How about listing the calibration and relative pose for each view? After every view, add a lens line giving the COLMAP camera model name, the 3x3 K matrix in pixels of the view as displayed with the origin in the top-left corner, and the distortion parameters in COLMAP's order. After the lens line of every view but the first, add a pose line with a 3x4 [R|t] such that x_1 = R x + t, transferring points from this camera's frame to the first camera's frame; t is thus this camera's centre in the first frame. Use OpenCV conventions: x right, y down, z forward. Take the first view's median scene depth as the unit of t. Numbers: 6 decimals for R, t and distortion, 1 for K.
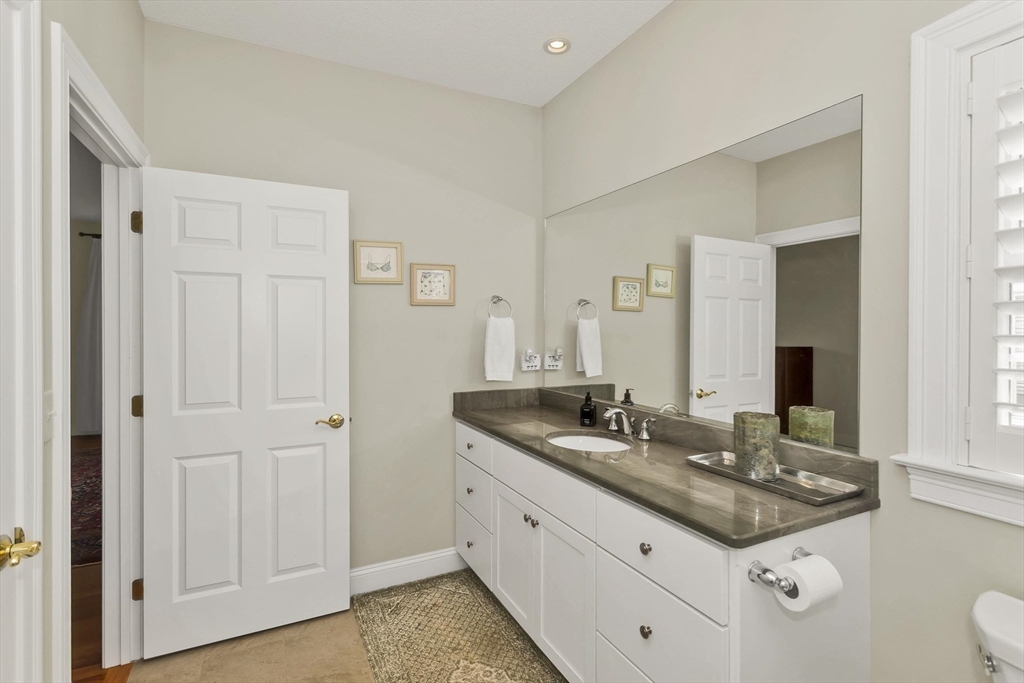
lens RADIAL K [[485.4, 0, 515.2], [0, 485.4, 337.3], [0, 0, 1]] dist [0.002632, 0.000044]
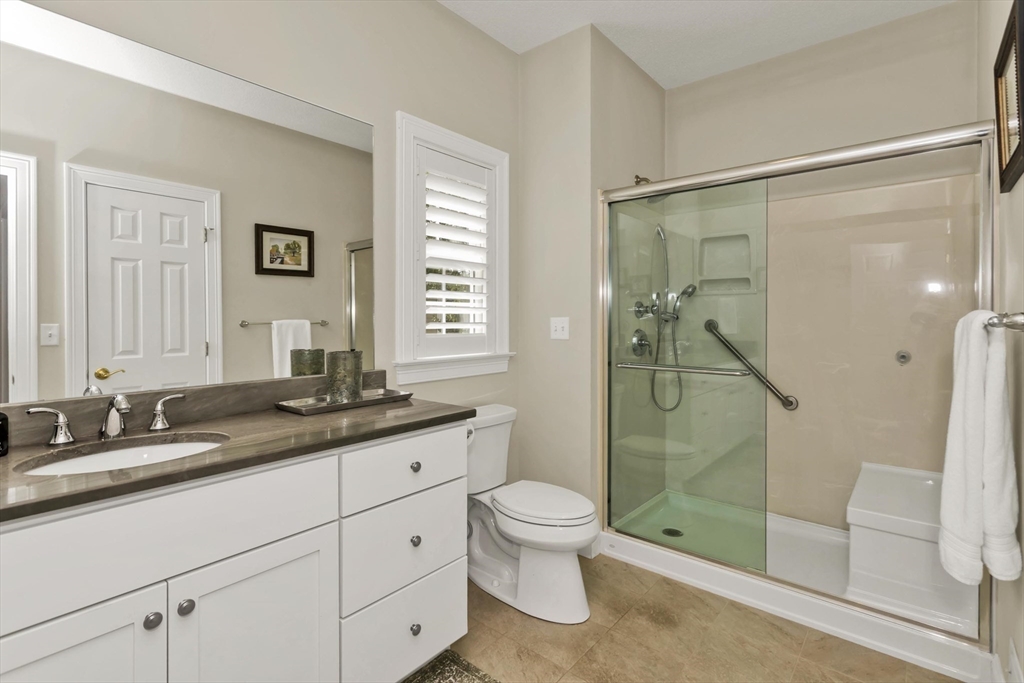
lens RADIAL K [[485.4, 0, 515.2], [0, 485.4, 337.3], [0, 0, 1]] dist [0.002632, 0.000044]
pose [[-0.396876, -0.033375, 0.917265, -0.571198], [0.015368, 0.998957, 0.042997, 0.059471], [-0.917743, 0.031161, -0.395949, 0.823873]]
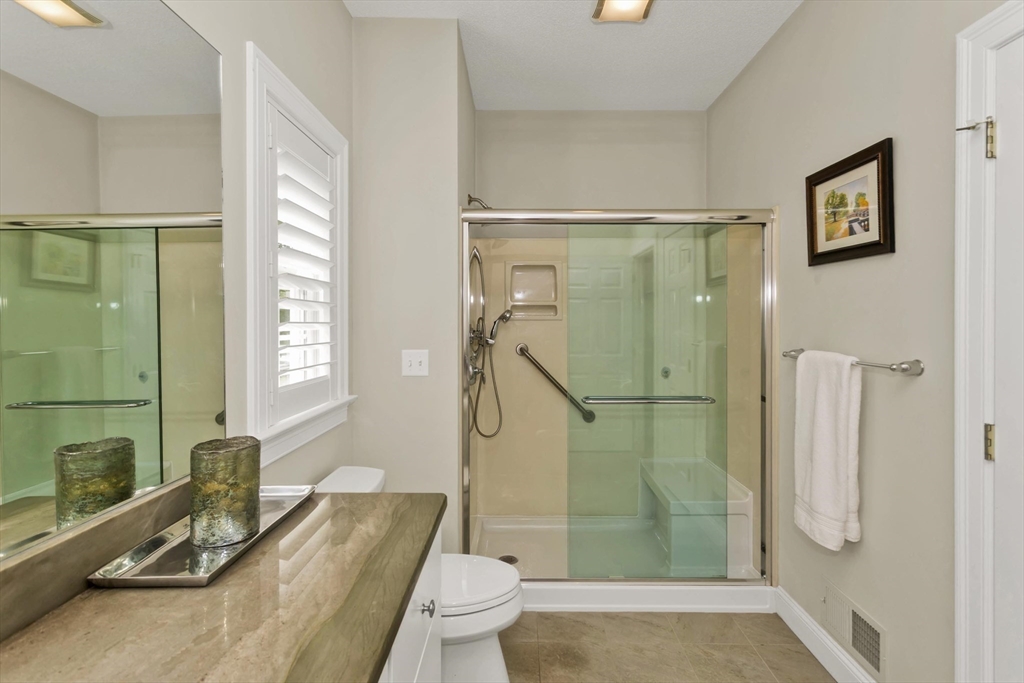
lens RADIAL K [[485.4, 0, 515.2], [0, 485.4, 337.3], [0, 0, 1]] dist [0.002632, 0.000044]
pose [[-0.889272, -0.013261, 0.457187, -0.122689], [0.008629, 0.998915, 0.045758, -0.013456], [-0.457298, 0.044636, -0.888193, 1.069931]]
